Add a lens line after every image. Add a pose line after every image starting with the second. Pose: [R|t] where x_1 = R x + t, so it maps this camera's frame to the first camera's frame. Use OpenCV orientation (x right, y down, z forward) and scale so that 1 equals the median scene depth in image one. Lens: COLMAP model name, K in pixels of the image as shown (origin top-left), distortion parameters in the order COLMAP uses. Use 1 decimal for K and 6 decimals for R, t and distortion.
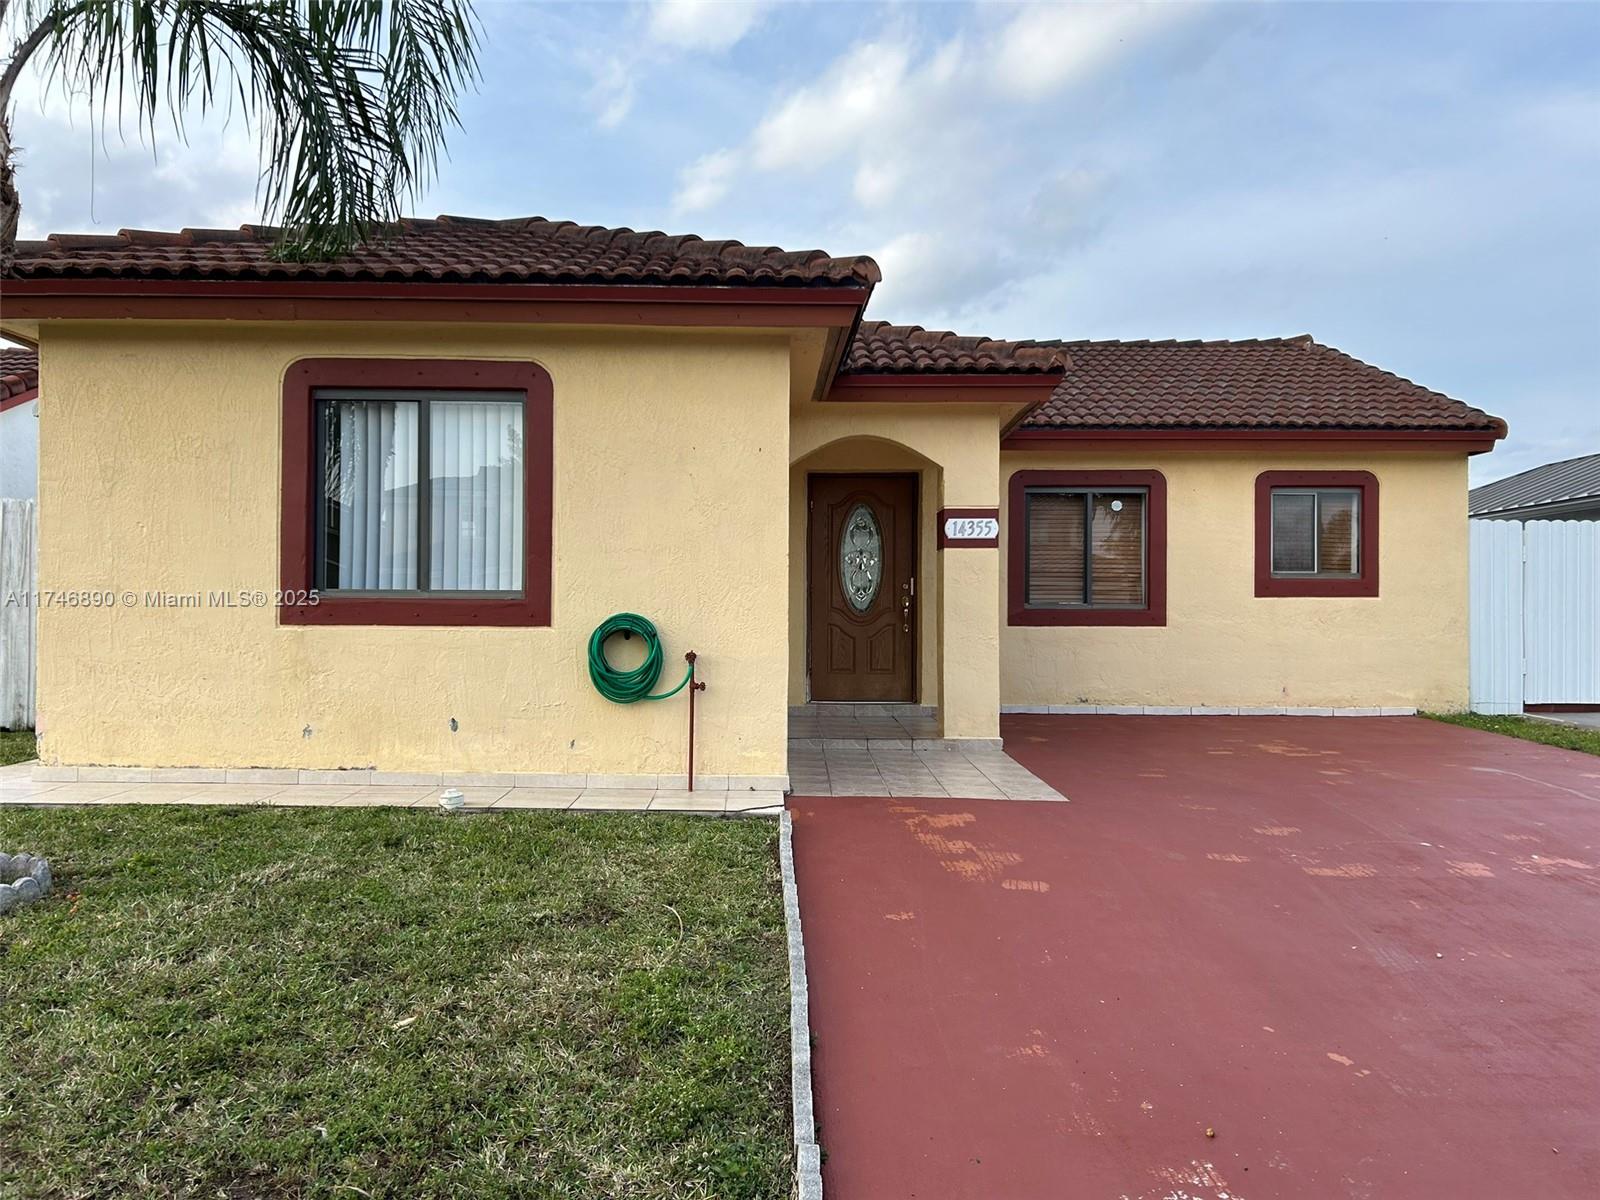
lens RADIAL K [[1211.8, 0, 779.9], [0, 1211.8, 614.6], [0, 0, 1]] dist [0.042837, -0.048201]
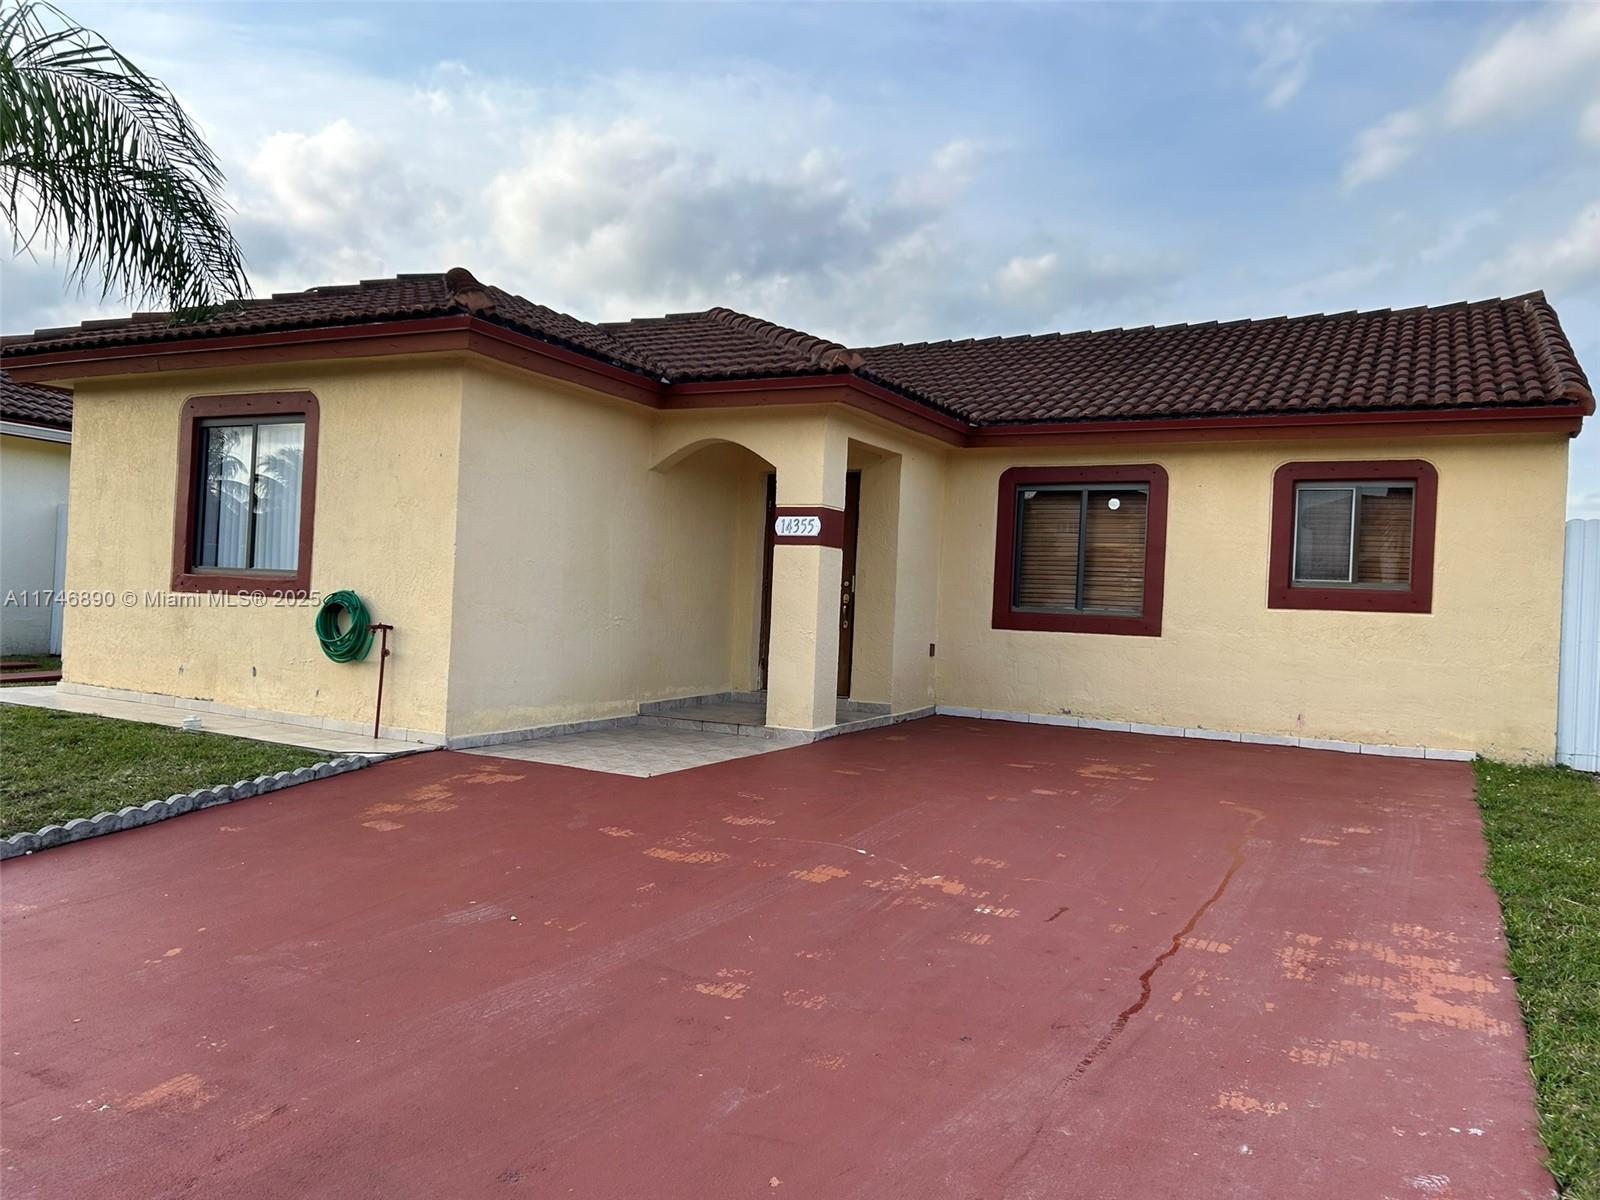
lens RADIAL K [[1211.8, 0, 772.5], [0, 1211.8, 613.5], [0, 0, 1]] dist [0.042837, -0.048201]
pose [[0.875267, 0.038833, -0.482079, 0.518664], [-0.040619, 0.999152, 0.006736, -0.002220], [0.481931, 0.013686, 0.876102, 0.071268]]
